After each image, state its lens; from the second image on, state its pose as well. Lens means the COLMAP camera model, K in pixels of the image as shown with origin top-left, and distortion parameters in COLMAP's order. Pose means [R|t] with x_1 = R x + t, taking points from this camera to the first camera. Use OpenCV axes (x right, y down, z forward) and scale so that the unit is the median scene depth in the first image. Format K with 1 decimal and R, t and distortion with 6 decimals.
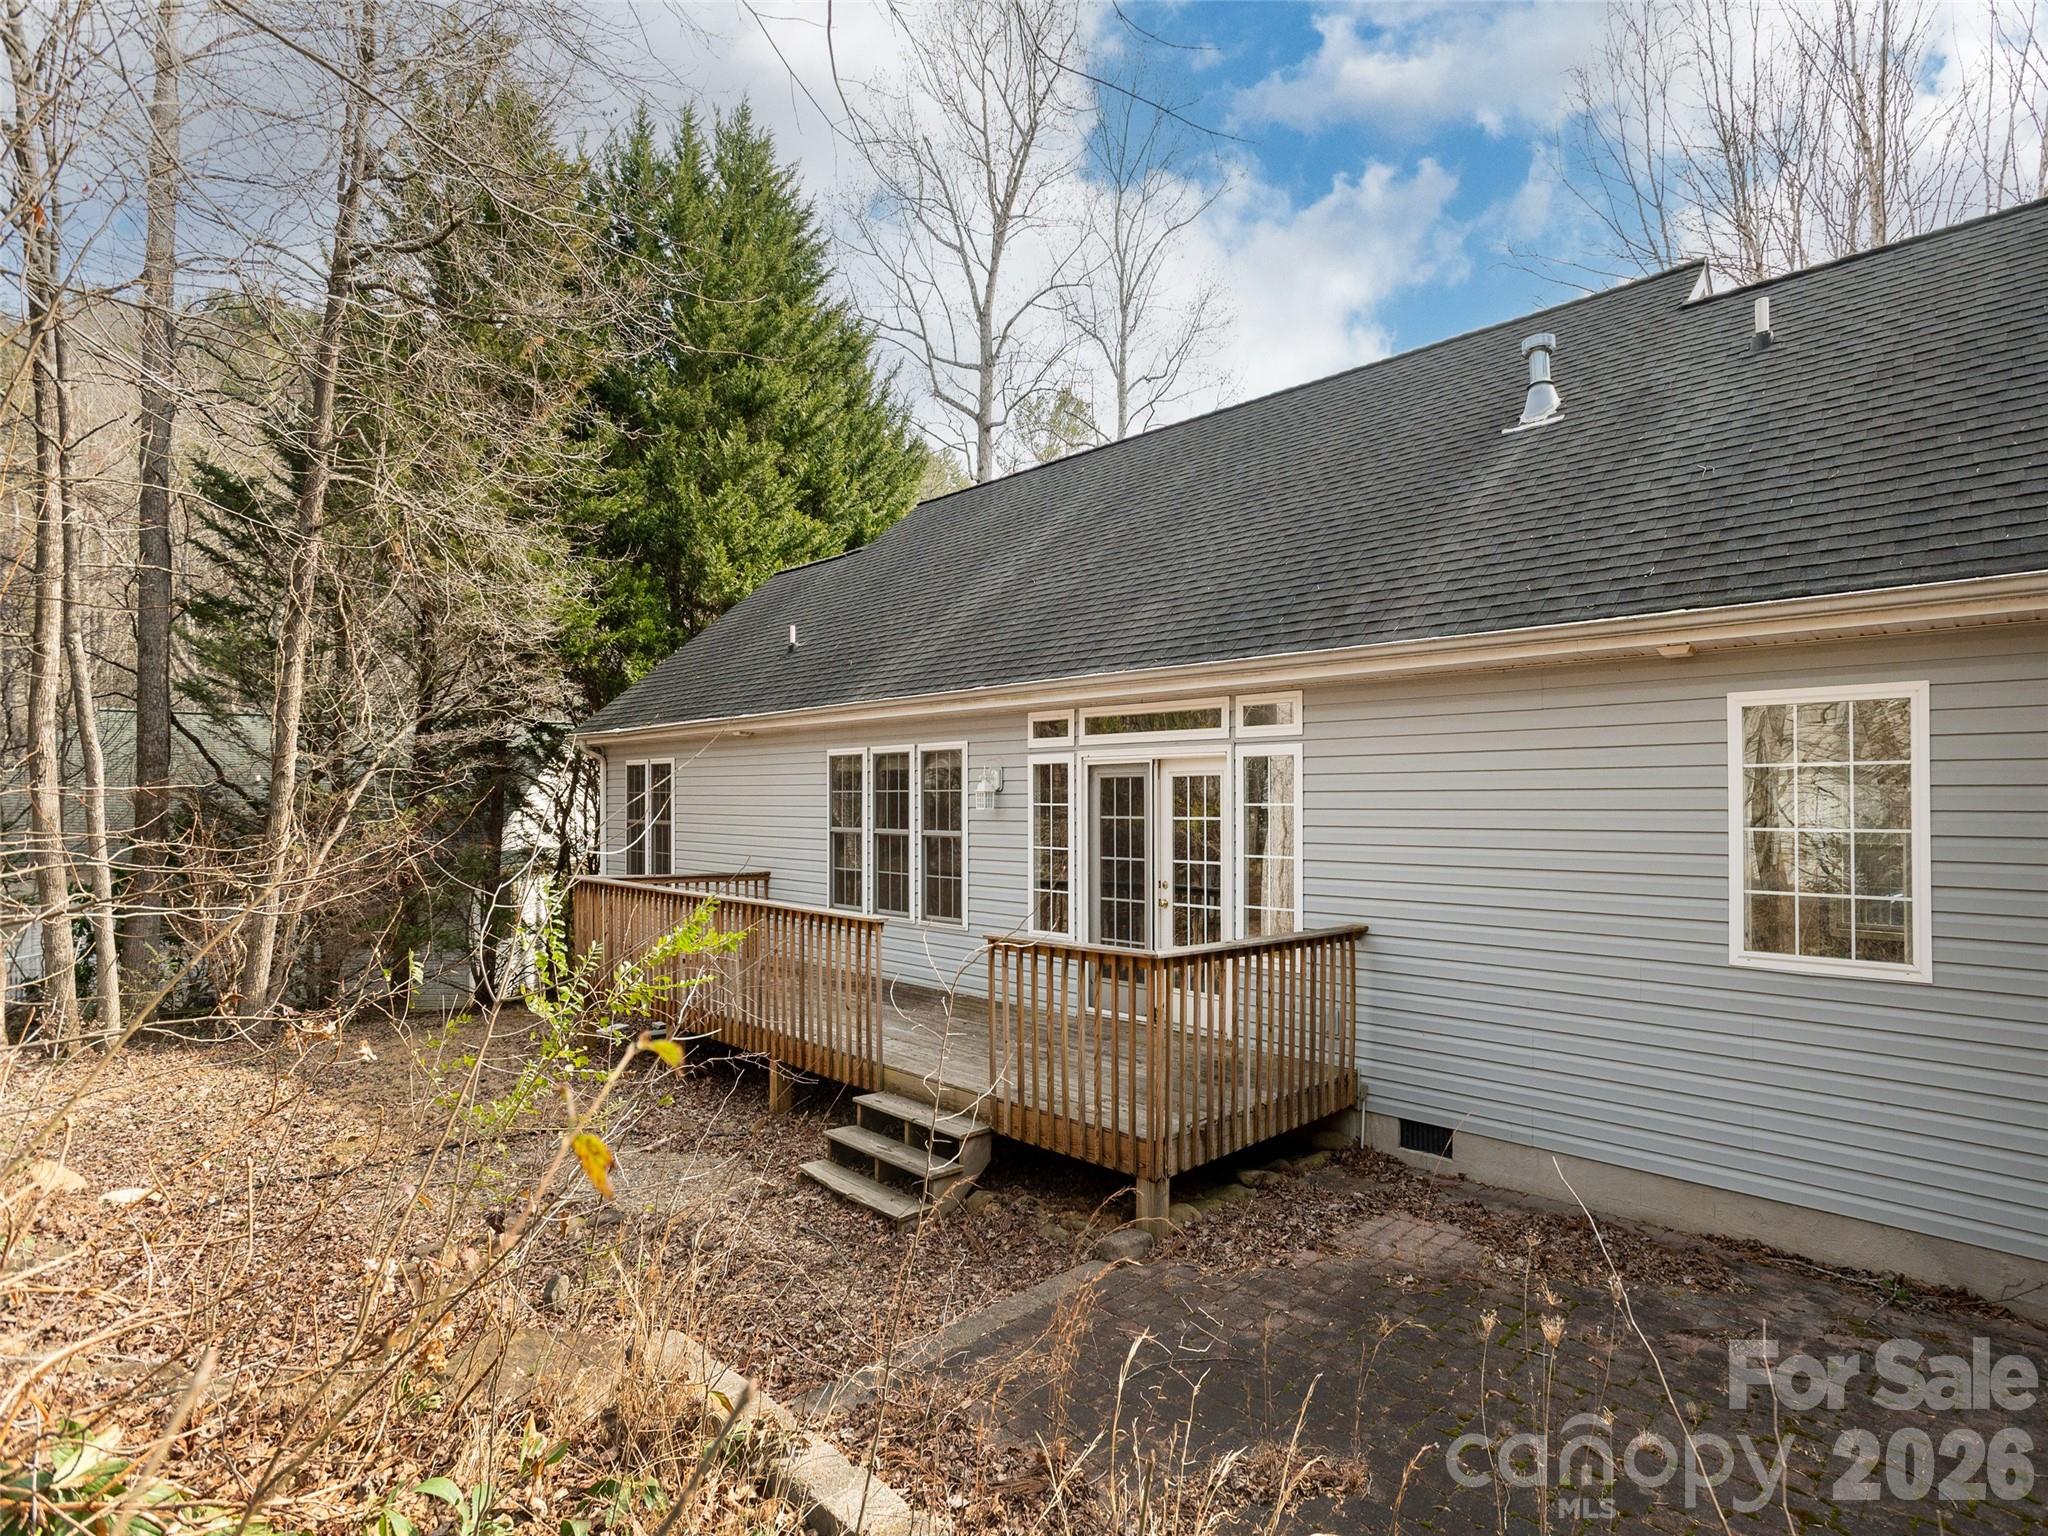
lens RADIAL K [[980.5, 0, 1024.0], [0, 980.5, 768.0], [0, 0, 1]] dist [-0.040135, 0.025878]
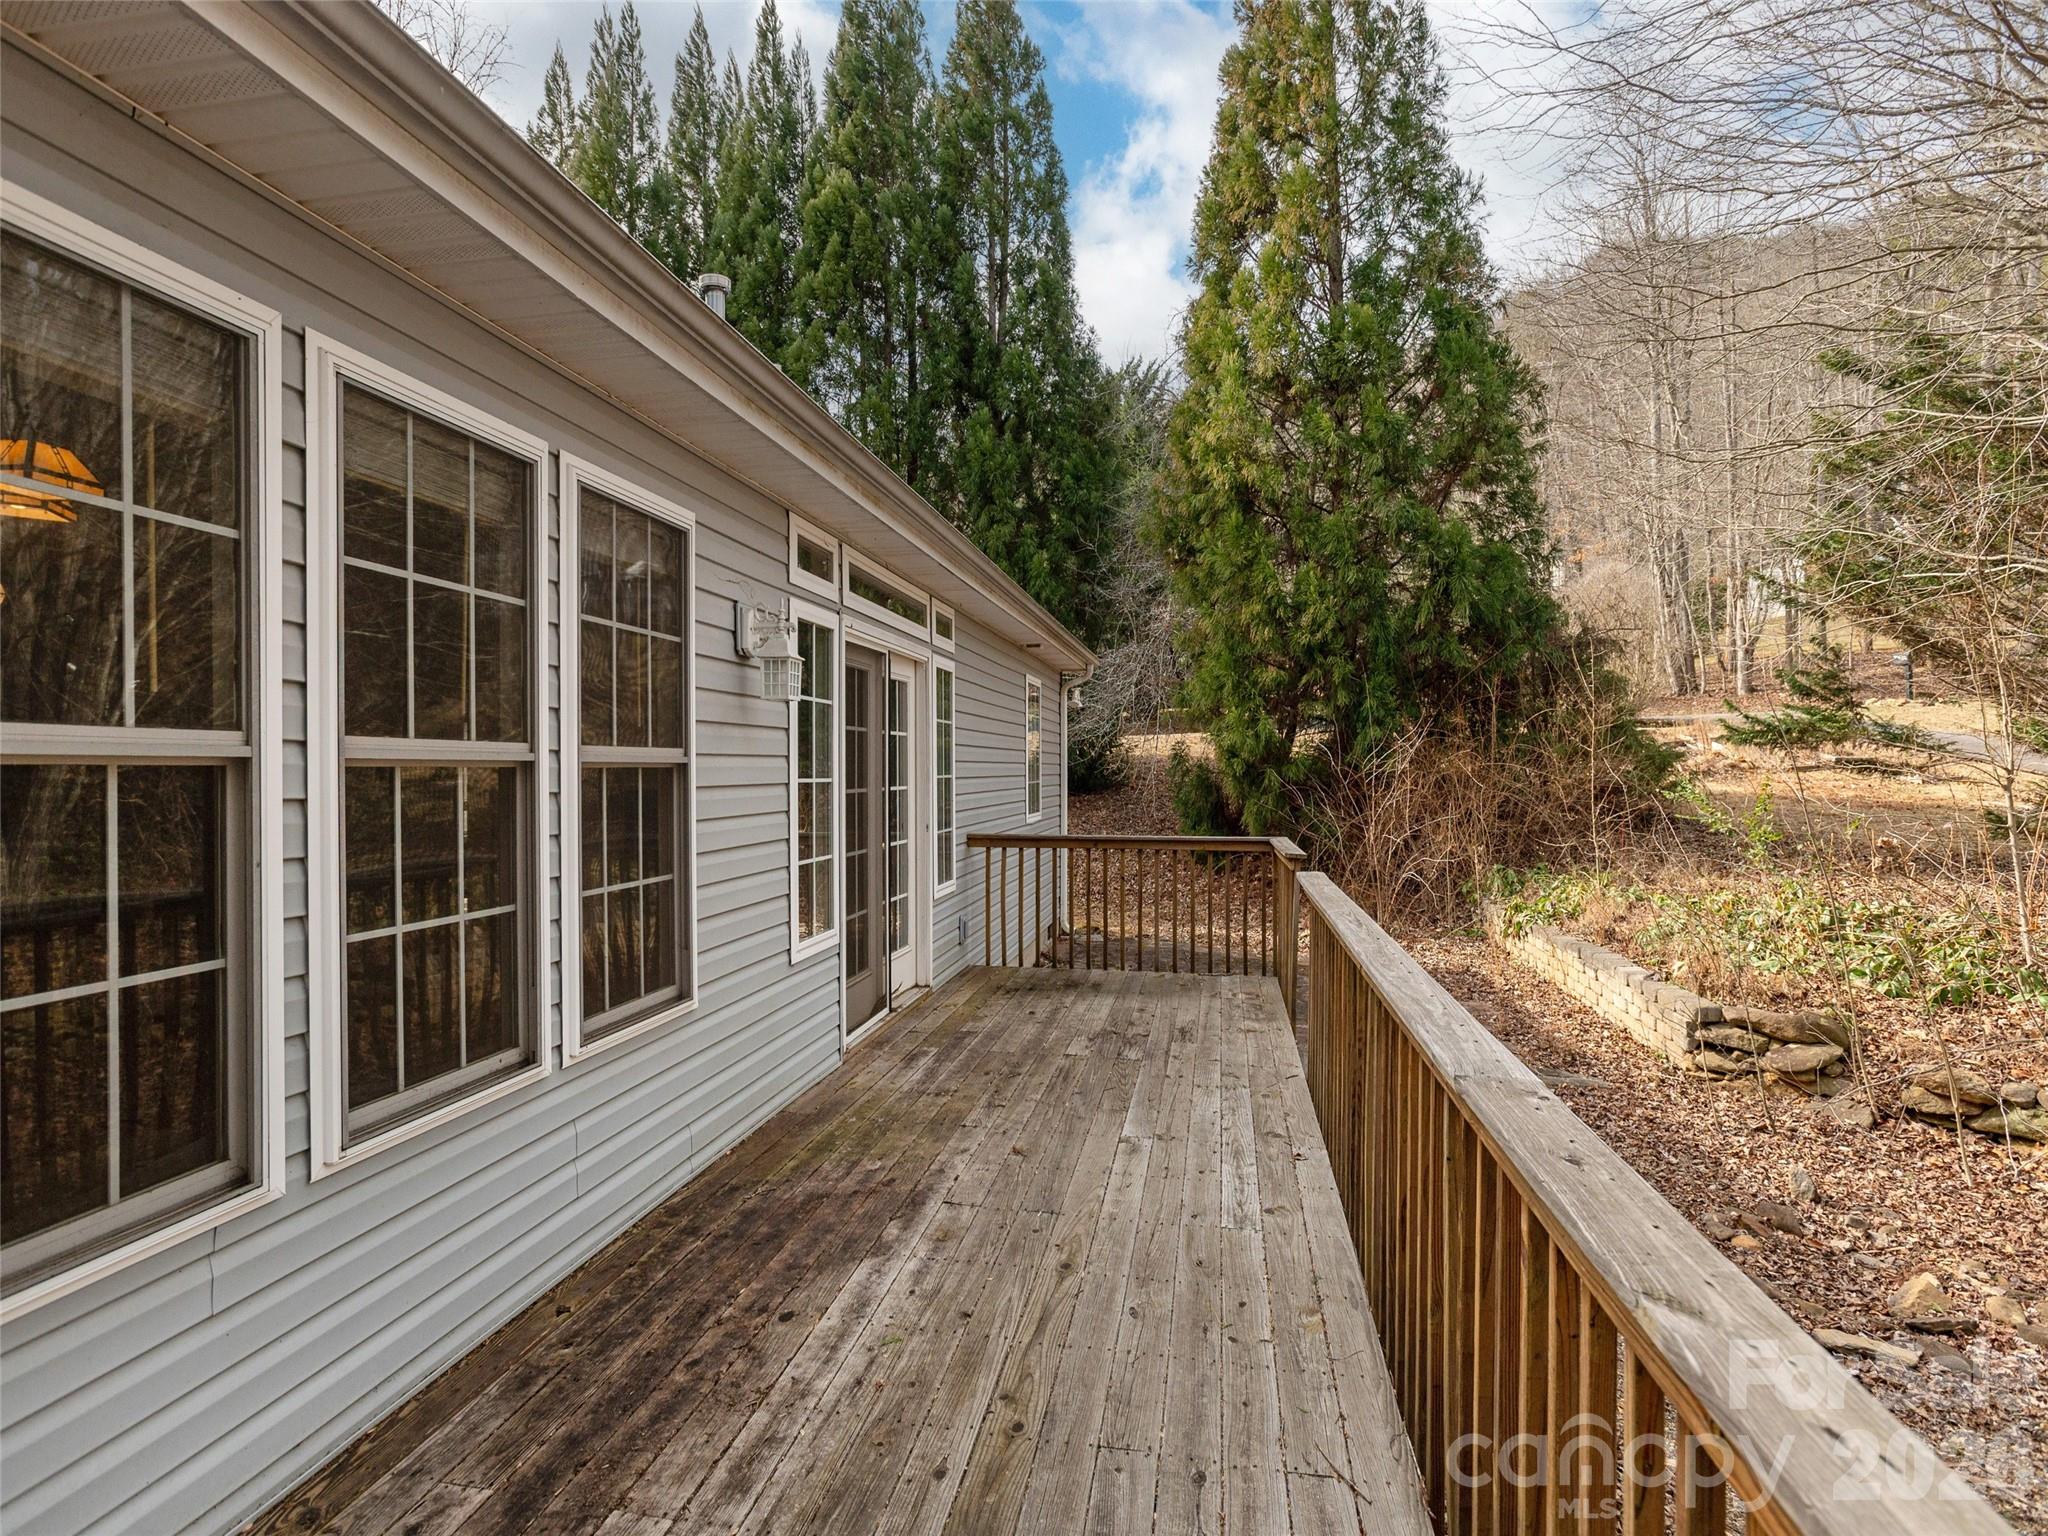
lens RADIAL K [[980.5, 0, 1024.0], [0, 980.5, 768.0], [0, 0, 1]] dist [-0.040135, 0.025878]
pose [[-0.542836, -0.011946, 0.839754, -0.446982], [-0.046608, 0.998786, -0.015921, 0.071416], [-0.838544, -0.047782, -0.542734, 1.084785]]
